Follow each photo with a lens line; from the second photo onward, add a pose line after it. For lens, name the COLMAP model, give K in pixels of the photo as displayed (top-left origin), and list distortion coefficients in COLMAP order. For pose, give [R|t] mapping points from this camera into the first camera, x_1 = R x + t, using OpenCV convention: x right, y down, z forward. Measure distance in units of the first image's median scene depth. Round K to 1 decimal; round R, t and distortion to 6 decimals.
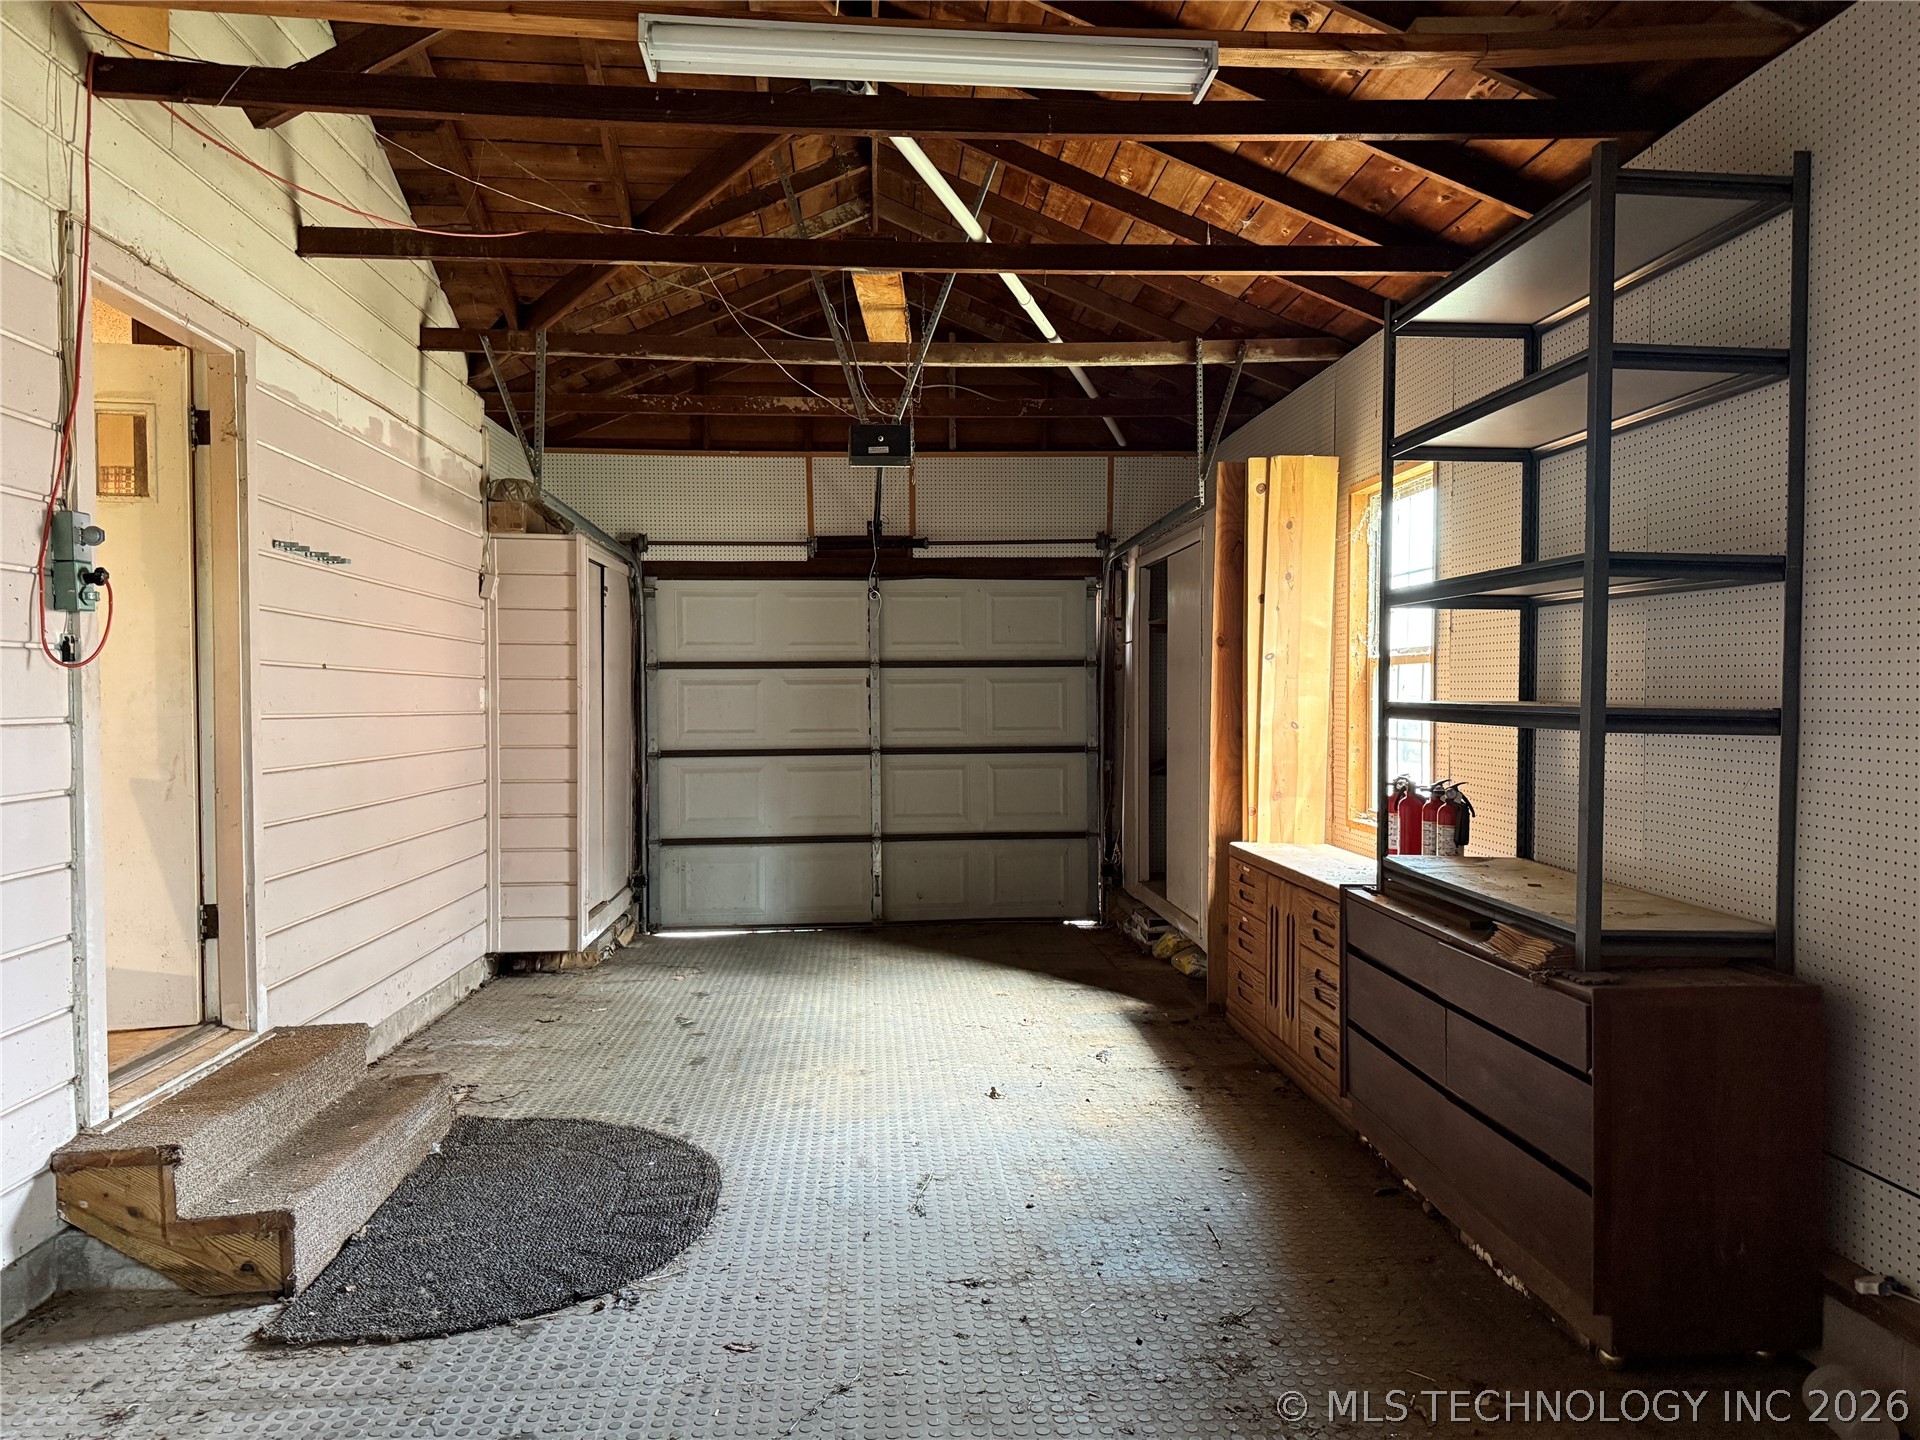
lens RADIAL K [[1351.3, 0, 953.1], [0, 1351.3, 744.0], [0, 0, 1]] dist [0.060268, -0.086822]
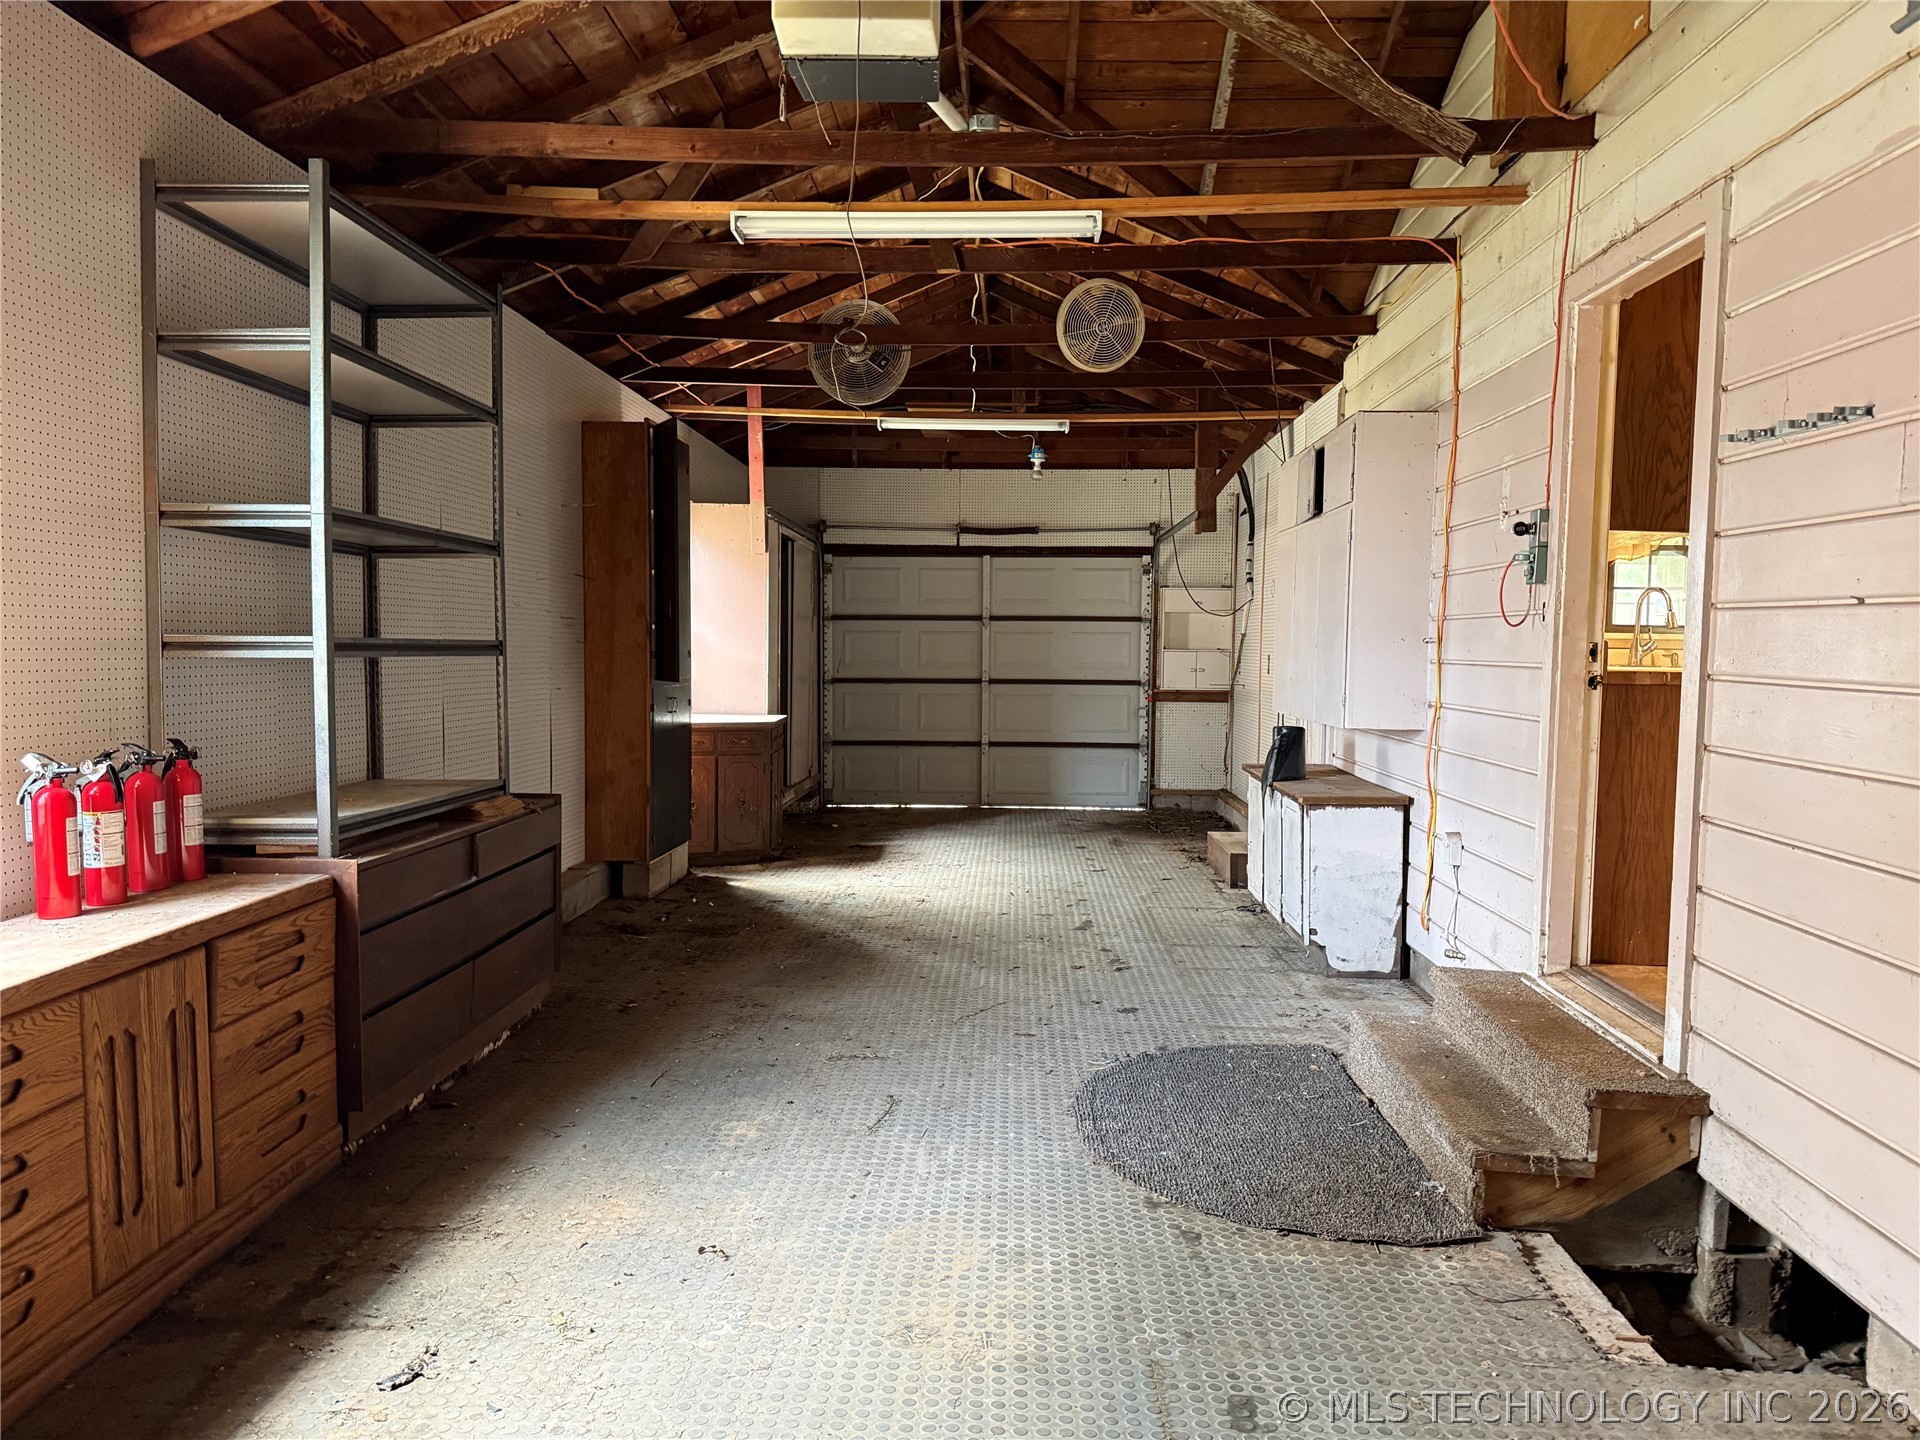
lens RADIAL K [[1351.3, 0, 953.1], [0, 1351.3, 744.0], [0, 0, 1]] dist [0.060268, -0.086822]
pose [[-0.993930, -0.022127, 0.107768, -0.155114], [-0.009999, 0.993680, 0.111805, -0.060400], [-0.109561, 0.110049, -0.987869, 1.696228]]
